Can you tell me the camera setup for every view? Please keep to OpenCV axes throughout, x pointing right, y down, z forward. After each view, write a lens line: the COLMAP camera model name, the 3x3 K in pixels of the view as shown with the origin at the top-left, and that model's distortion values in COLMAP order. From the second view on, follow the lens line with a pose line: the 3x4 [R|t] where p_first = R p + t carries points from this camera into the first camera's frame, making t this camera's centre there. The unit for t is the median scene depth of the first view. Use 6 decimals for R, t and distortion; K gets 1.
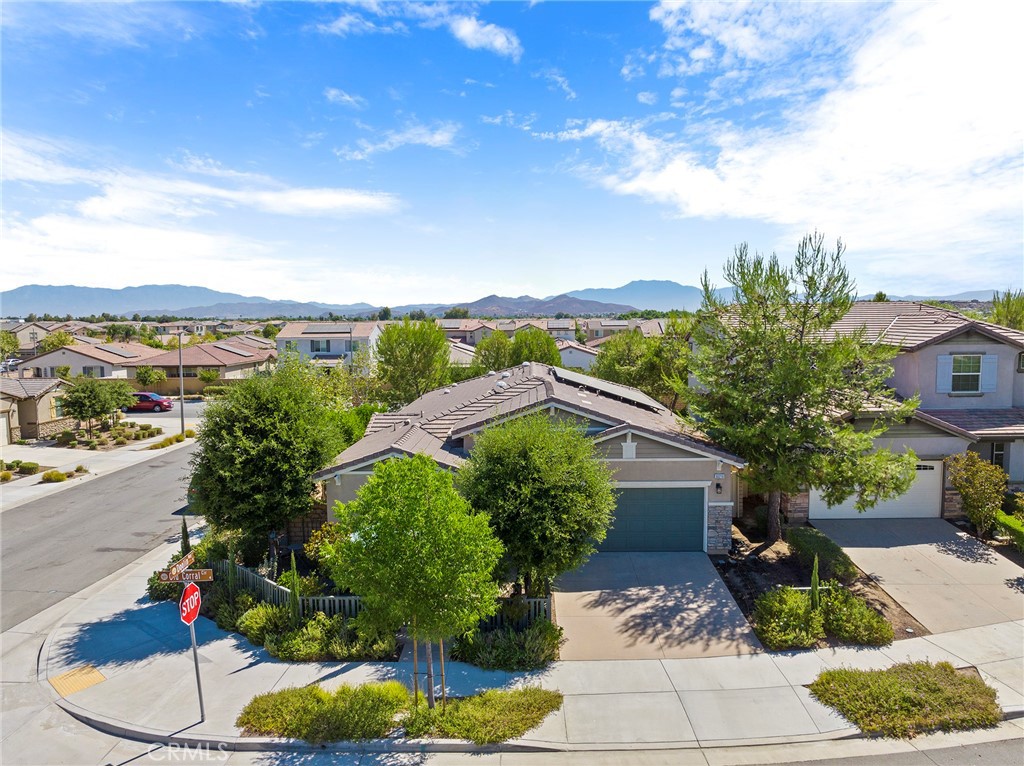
lens RADIAL K [[719.8, 0, 512.0], [0, 719.8, 383.0], [0, 0, 1]] dist [-0.063011, 0.034125]
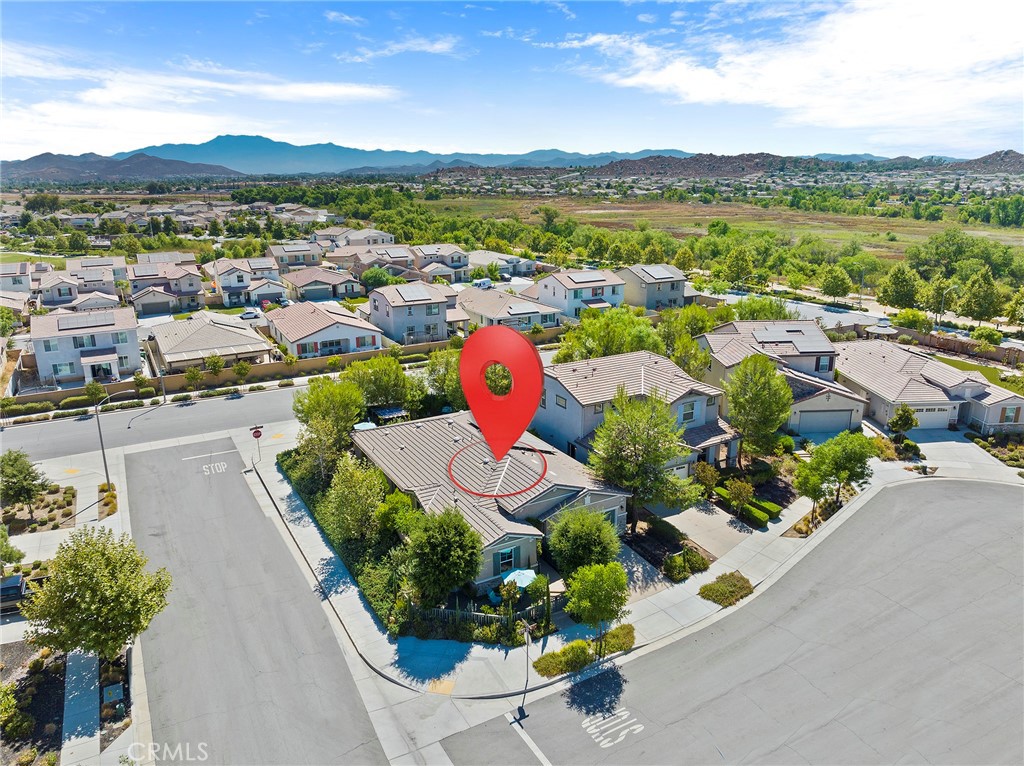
lens RADIAL K [[719.8, 0, 512.0], [0, 719.8, 383.0], [0, 0, 1]] dist [-0.063011, 0.034125]
pose [[0.860972, -0.143730, 0.487923, -1.199558], [0.047425, 0.977751, 0.204337, -0.816789], [-0.506437, -0.152789, 0.848633, -0.728724]]
